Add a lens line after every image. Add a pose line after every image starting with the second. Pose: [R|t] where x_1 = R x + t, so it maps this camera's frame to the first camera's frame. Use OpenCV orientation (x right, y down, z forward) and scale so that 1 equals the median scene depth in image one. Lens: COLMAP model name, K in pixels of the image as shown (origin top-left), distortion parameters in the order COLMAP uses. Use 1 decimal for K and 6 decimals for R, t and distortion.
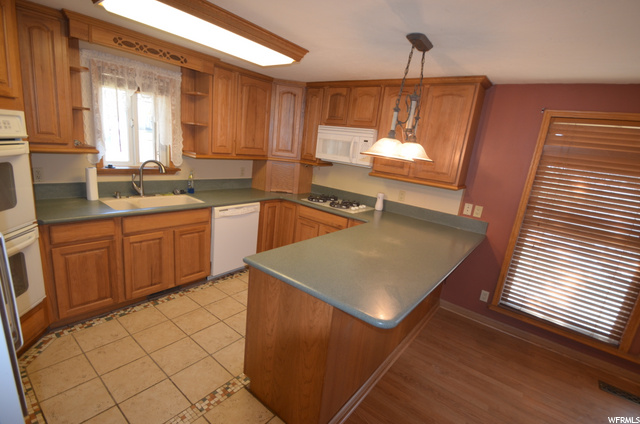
lens RADIAL K [[297.3, 0, 320.1], [0, 297.3, 214.4], [0, 0, 1]] dist [-0.006101, -0.007421]
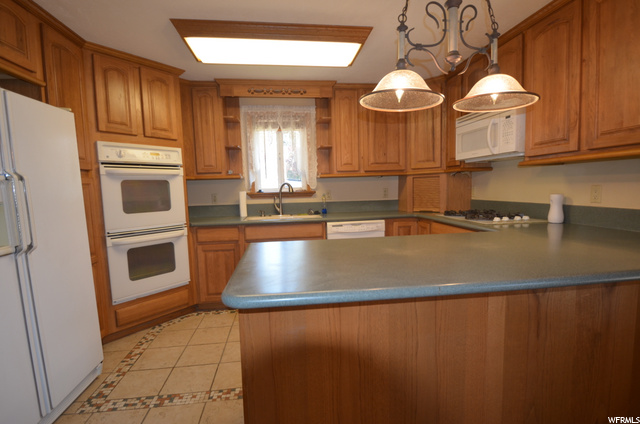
lens RADIAL K [[312.9, 0, 319.0], [0, 312.9, 215.5], [0, 0, 1]] dist [-0.002733, -0.012324]
pose [[0.705011, -0.066150, -0.706105, 0.382360], [-0.062354, 0.986003, -0.154629, 0.124056], [0.706450, 0.153044, 0.691018, 0.274301]]
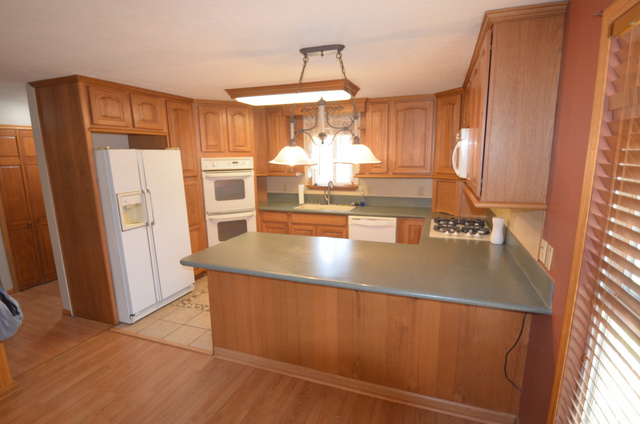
lens RADIAL K [[319.8, 0, 322.8], [0, 319.8, 214.1], [0, 0, 1]] dist [-0.016118, -0.000528]
pose [[0.316578, 0.059824, -0.946678, 0.938888], [-0.176818, 0.984239, 0.003068, -0.015058], [0.931941, 0.166418, 0.322166, 0.490212]]
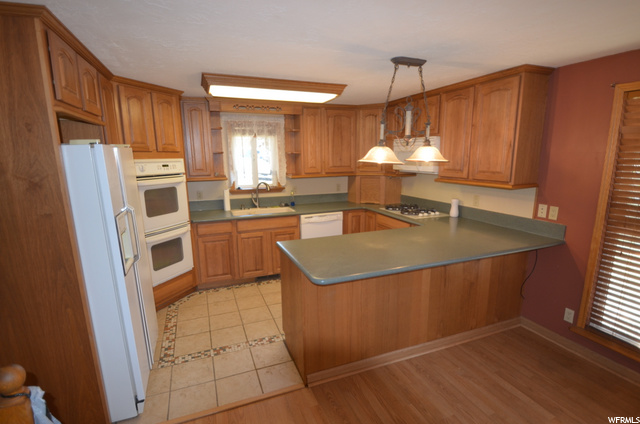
lens RADIAL K [[312.9, 0, 319.5], [0, 312.9, 214.4], [0, 0, 1]] dist [-0.002733, -0.012324]
pose [[0.856277, -0.022169, -0.516041, 0.434262], [-0.016735, 0.997363, -0.070616, 0.071204], [0.516246, 0.069102, 0.853648, -0.119451]]
